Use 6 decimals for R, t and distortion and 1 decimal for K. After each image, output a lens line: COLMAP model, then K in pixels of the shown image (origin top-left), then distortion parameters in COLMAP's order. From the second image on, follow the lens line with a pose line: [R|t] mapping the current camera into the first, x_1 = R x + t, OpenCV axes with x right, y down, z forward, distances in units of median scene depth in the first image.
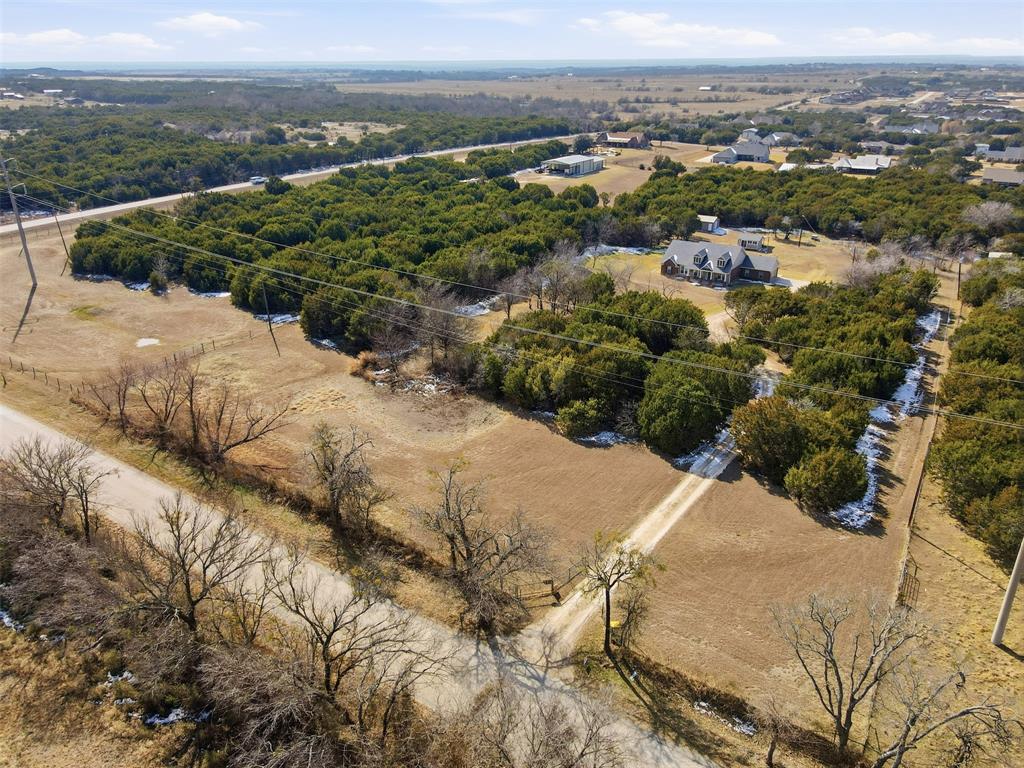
lens RADIAL K [[746.2, 0, 509.2], [0, 746.2, 384.4], [0, 0, 1]] dist [0.012273, 0.012173]
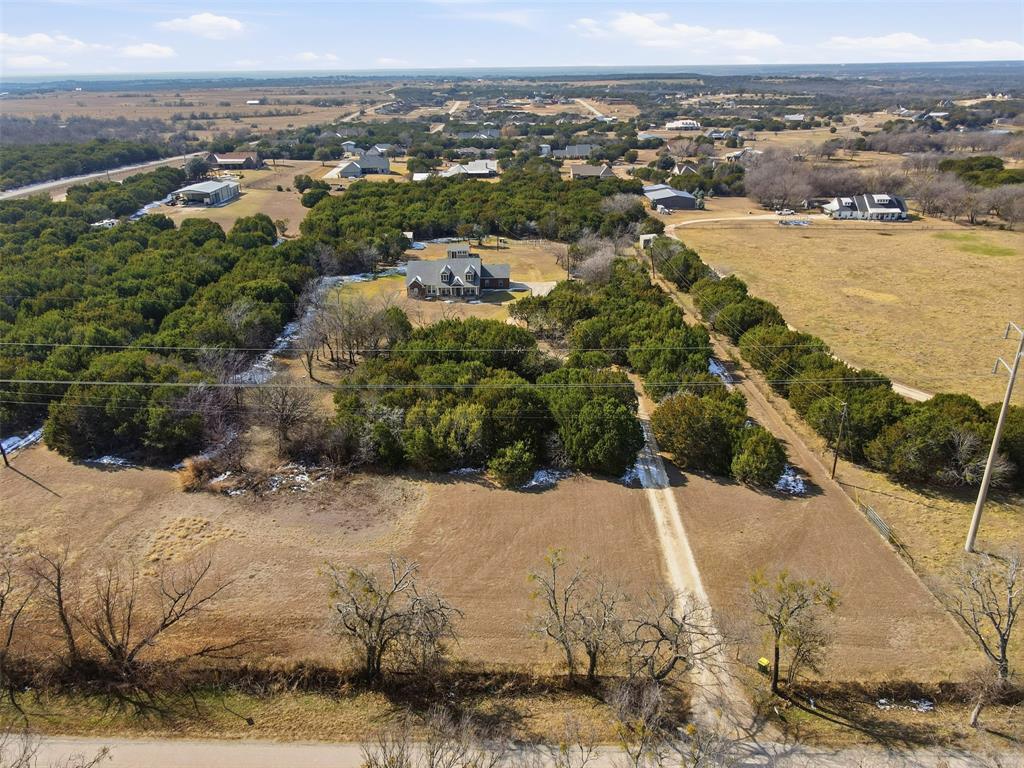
lens RADIAL K [[746.2, 0, 509.2], [0, 746.2, 384.4], [0, 0, 1]] dist [0.012273, 0.012173]
pose [[0.837212, -0.220094, 0.500634, -0.155319], [0.227071, 0.972700, 0.047896, -0.043340], [-0.497508, 0.073581, 0.864333, 0.084802]]
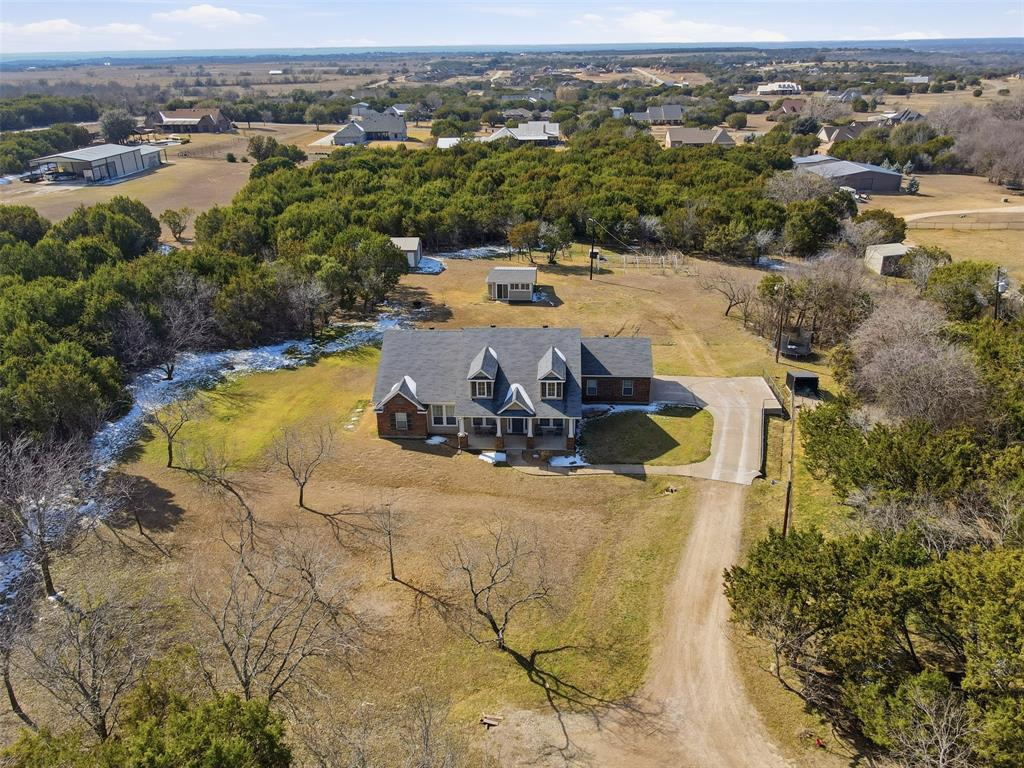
lens RADIAL K [[746.2, 0, 509.2], [0, 746.2, 384.4], [0, 0, 1]] dist [0.012273, 0.012173]
pose [[0.863642, -0.215048, 0.455936, 0.079400], [0.211840, 0.975531, 0.058850, -0.141814], [-0.457435, 0.045760, 0.888065, 0.520890]]
